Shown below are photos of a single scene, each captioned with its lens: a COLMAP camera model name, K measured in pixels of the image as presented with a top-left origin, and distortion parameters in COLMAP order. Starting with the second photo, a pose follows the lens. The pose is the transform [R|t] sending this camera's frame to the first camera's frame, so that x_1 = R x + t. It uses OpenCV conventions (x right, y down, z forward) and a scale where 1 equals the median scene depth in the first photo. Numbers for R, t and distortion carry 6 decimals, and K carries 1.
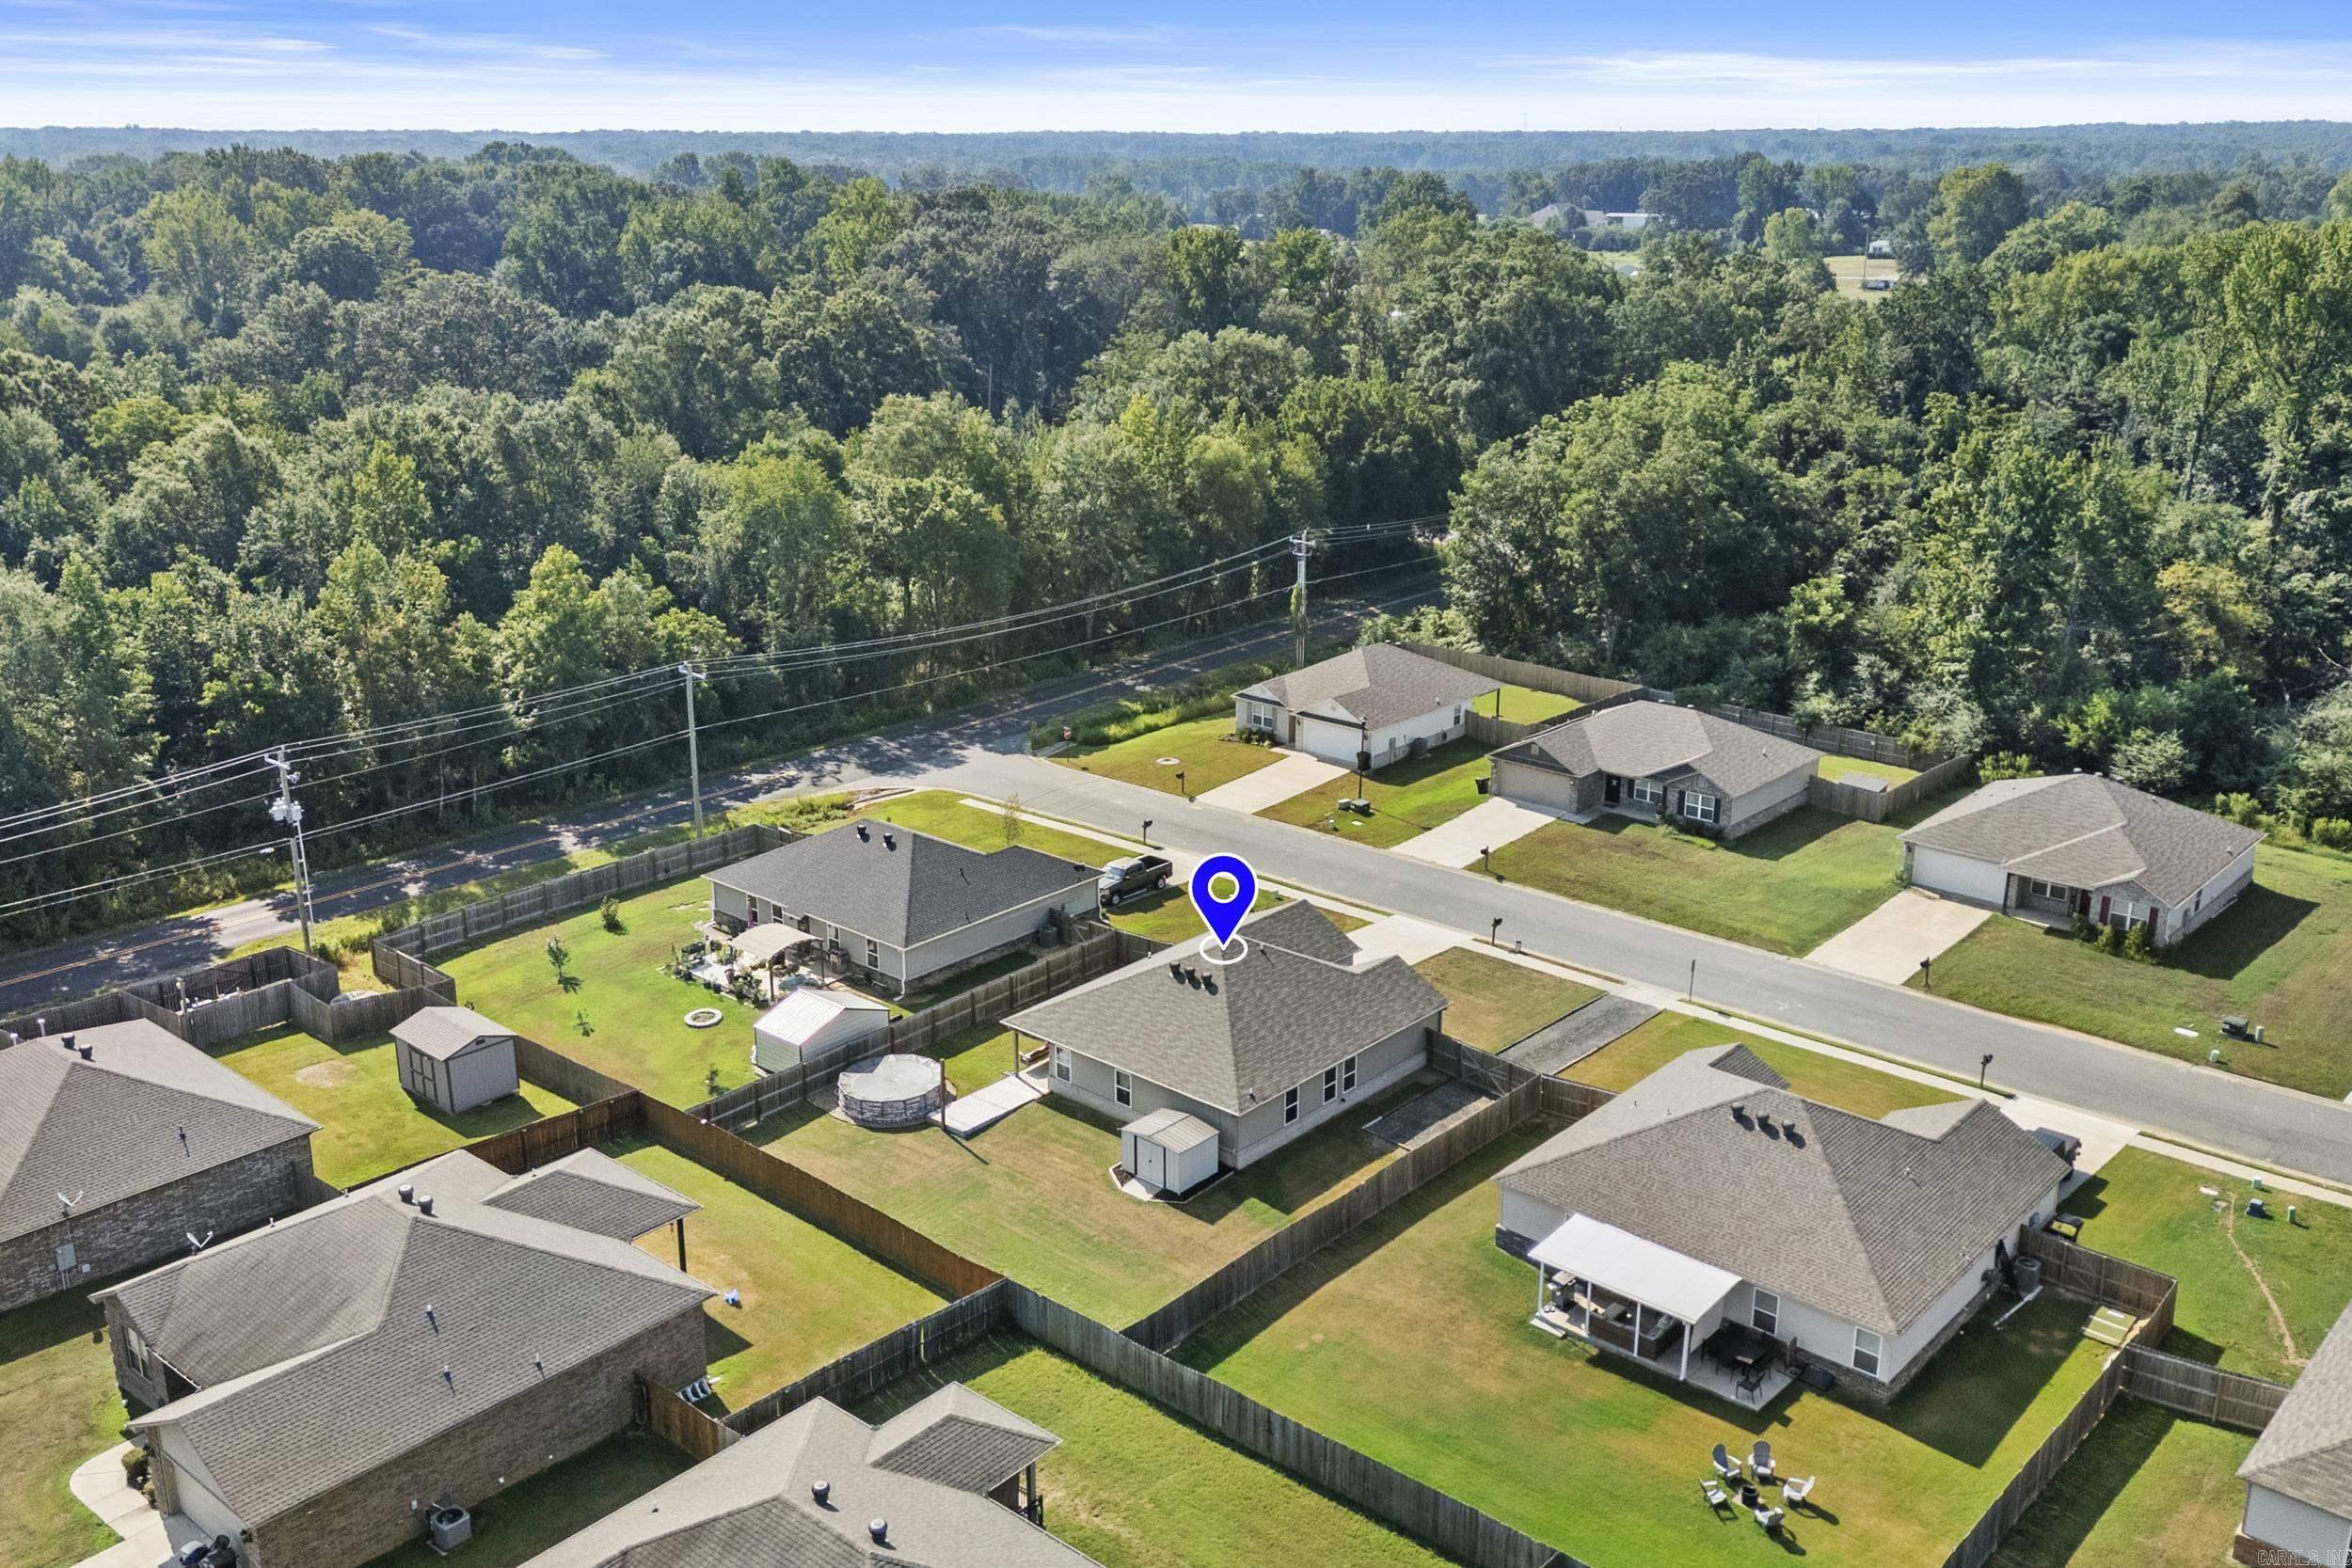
lens RADIAL K [[2041.6, 0, 1200.5], [0, 2041.6, 781.8], [0, 0, 1]] dist [0.152072, -0.248261]
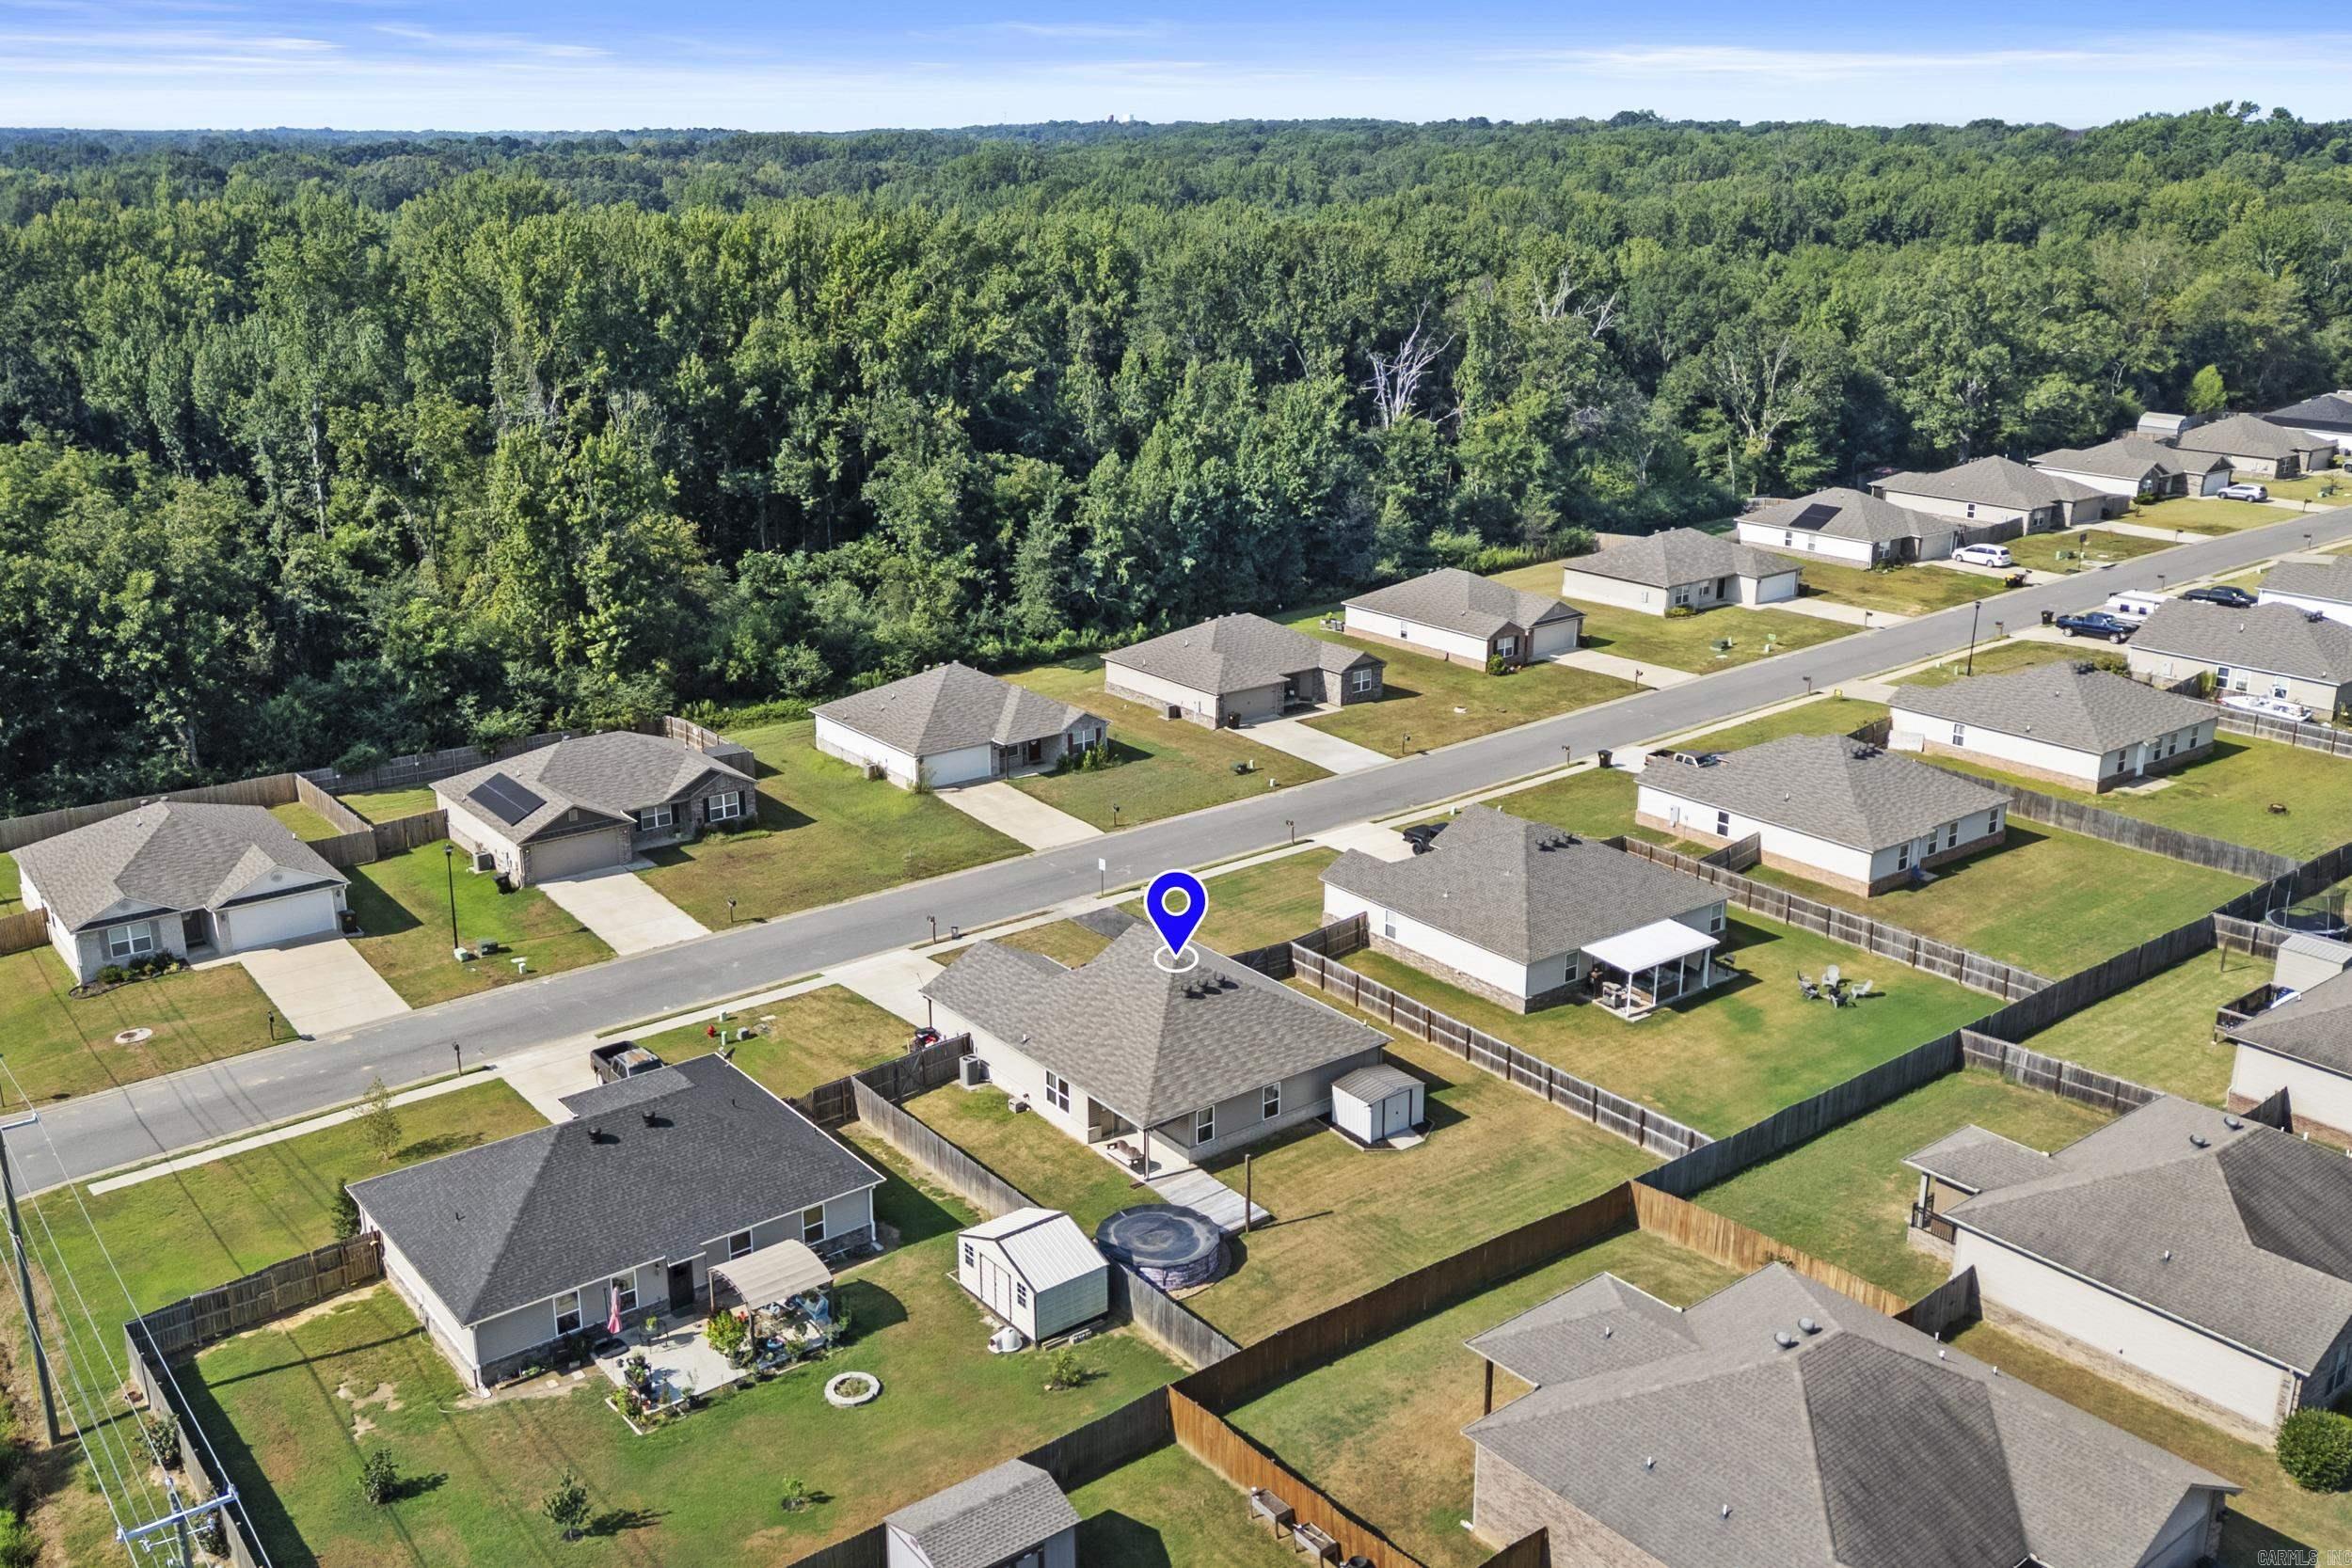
lens RADIAL K [[2041.6, 0, 1200.5], [0, 2041.6, 781.8], [0, 0, 1]] dist [0.152072, -0.248261]
pose [[0.183500, -0.291905, 0.938680, -0.644589], [0.297899, 0.926504, 0.229884, -0.158553], [-0.936795, 0.237448, 0.256971, 0.522656]]
